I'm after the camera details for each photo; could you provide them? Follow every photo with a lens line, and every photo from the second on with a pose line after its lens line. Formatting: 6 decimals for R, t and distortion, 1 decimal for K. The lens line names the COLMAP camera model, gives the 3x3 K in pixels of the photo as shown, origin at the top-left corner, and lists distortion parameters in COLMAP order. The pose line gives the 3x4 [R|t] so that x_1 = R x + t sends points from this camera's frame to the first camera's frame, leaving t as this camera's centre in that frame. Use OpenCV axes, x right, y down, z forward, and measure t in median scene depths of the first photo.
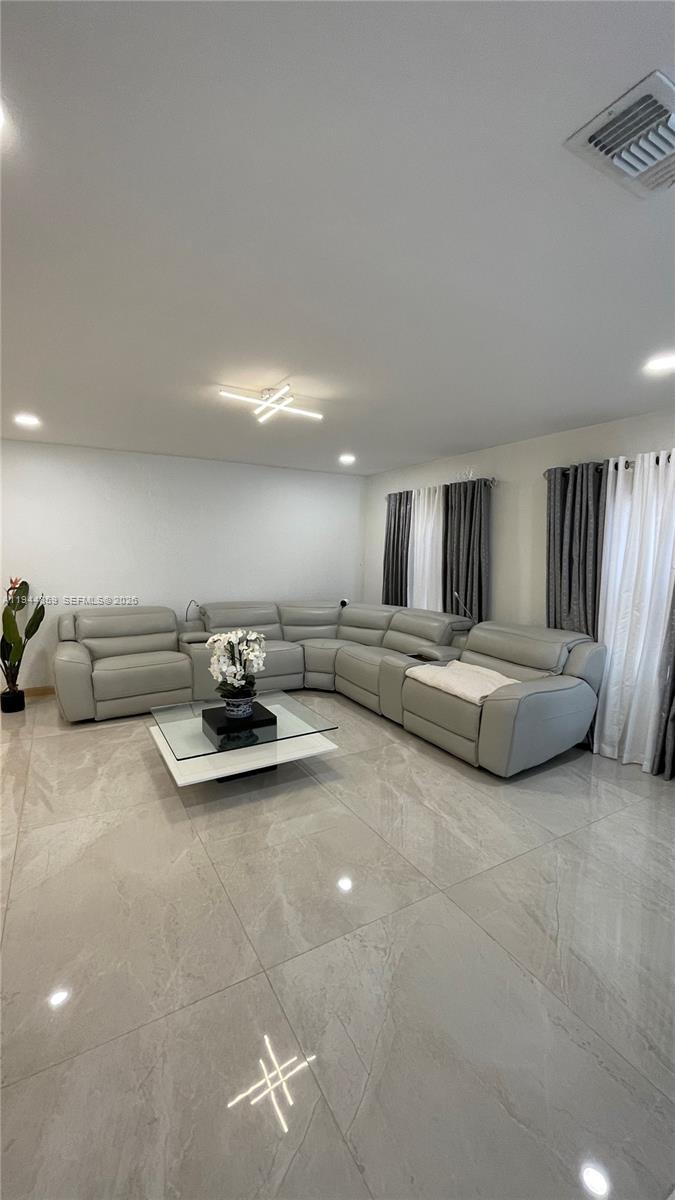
lens RADIAL K [[481.0, 0, 339.8], [0, 481.0, 598.8], [0, 0, 1]] dist [-0.003274, -0.000267]
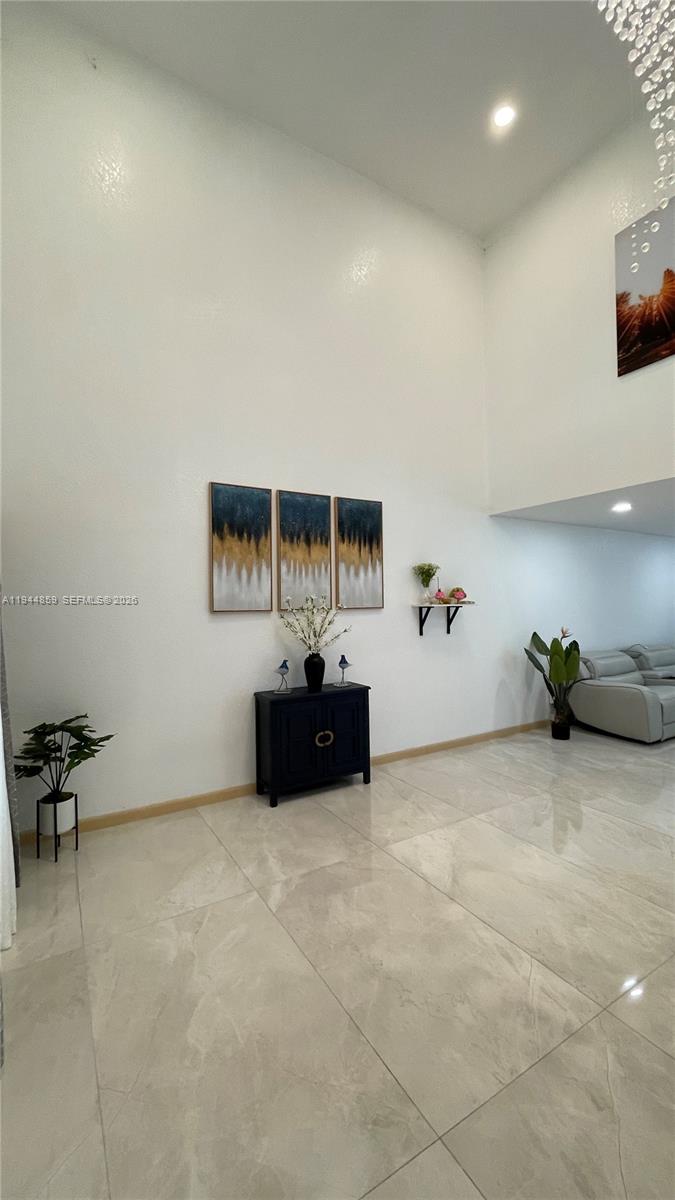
lens RADIAL K [[481.0, 0, 339.8], [0, 481.0, 598.8], [0, 0, 1]] dist [-0.003274, -0.000267]
pose [[0.999402, -0.031613, 0.014011, -1.240532], [0.032967, 0.993360, -0.110224, -0.004088], [-0.010434, 0.110620, 0.993808, -0.246362]]
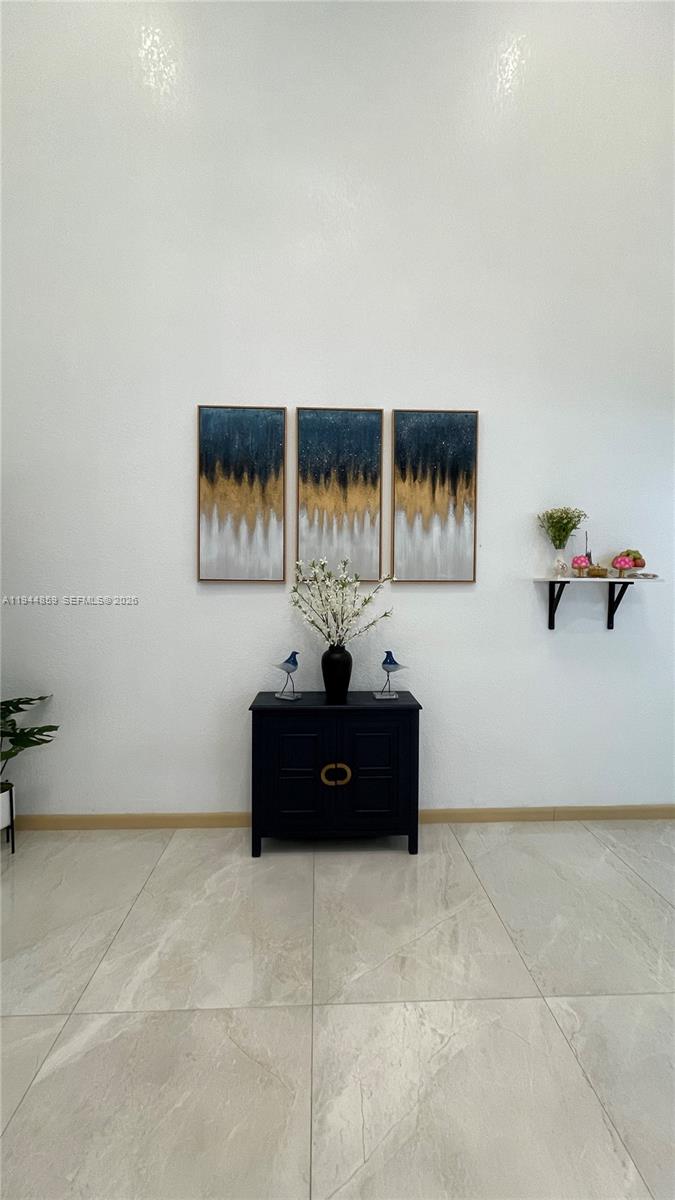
lens RADIAL K [[483.3, 0, 339.5], [0, 483.3, 599.1], [0, 0, 1]] dist [0.001075, 0.000087]
pose [[0.885516, 0.006377, -0.464564, -0.991072], [-0.037766, 0.997585, -0.058292, -0.026647], [0.463071, 0.069163, 0.883619, 0.116723]]
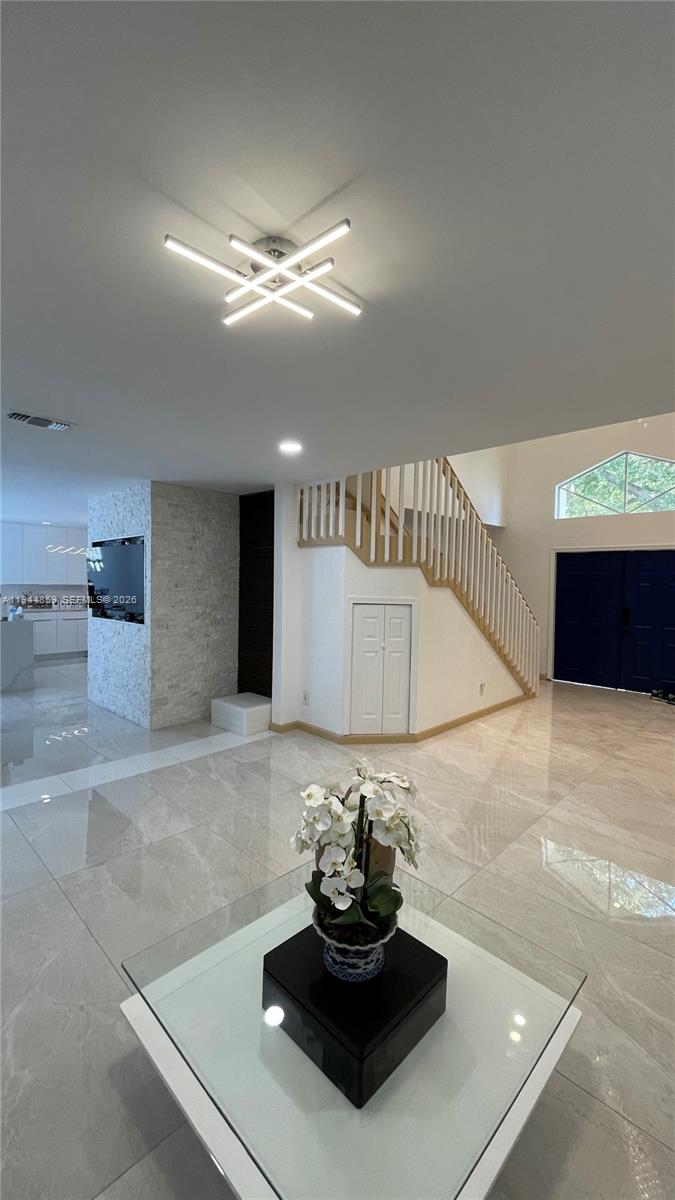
lens RADIAL K [[481.0, 0, 339.8], [0, 481.0, 598.8], [0, 0, 1]] dist [-0.003274, -0.000267]
pose [[-0.961819, -0.022360, -0.272771, -0.052128], [-0.060513, 0.989364, 0.132274, -0.116529], [0.266912, 0.143730, -0.952943, 1.021476]]
